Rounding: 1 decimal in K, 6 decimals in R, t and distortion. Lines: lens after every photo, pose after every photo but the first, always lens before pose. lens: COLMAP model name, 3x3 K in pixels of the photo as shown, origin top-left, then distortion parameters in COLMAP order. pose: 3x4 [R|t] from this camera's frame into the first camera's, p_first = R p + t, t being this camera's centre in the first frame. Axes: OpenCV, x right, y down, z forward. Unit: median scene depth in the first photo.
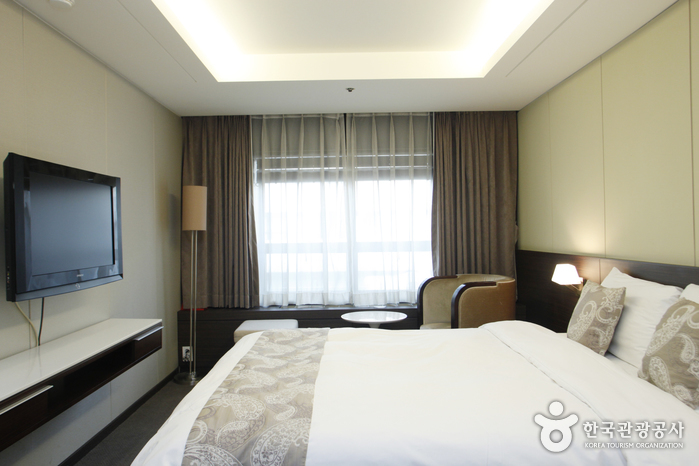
lens RADIAL K [[541.3, 0, 349.5], [0, 541.3, 233.0], [0, 0, 1]] dist [-0.161883, 0.374423]
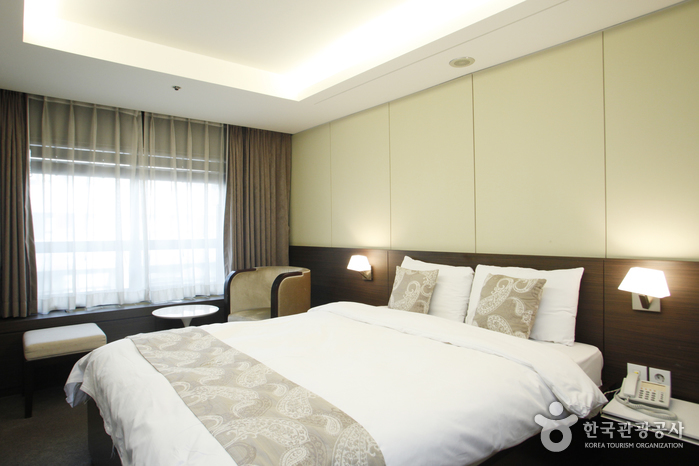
lens RADIAL K [[419.9, 0, 349.5], [0, 419.9, 233.0], [0, 0, 1]] dist [-0.022067, 0.001296]
pose [[0.784312, 0.006382, 0.620334, -0.188292], [-0.003701, 0.999977, -0.005607, 0.006880], [-0.620356, 0.002102, 0.784318, 0.150926]]
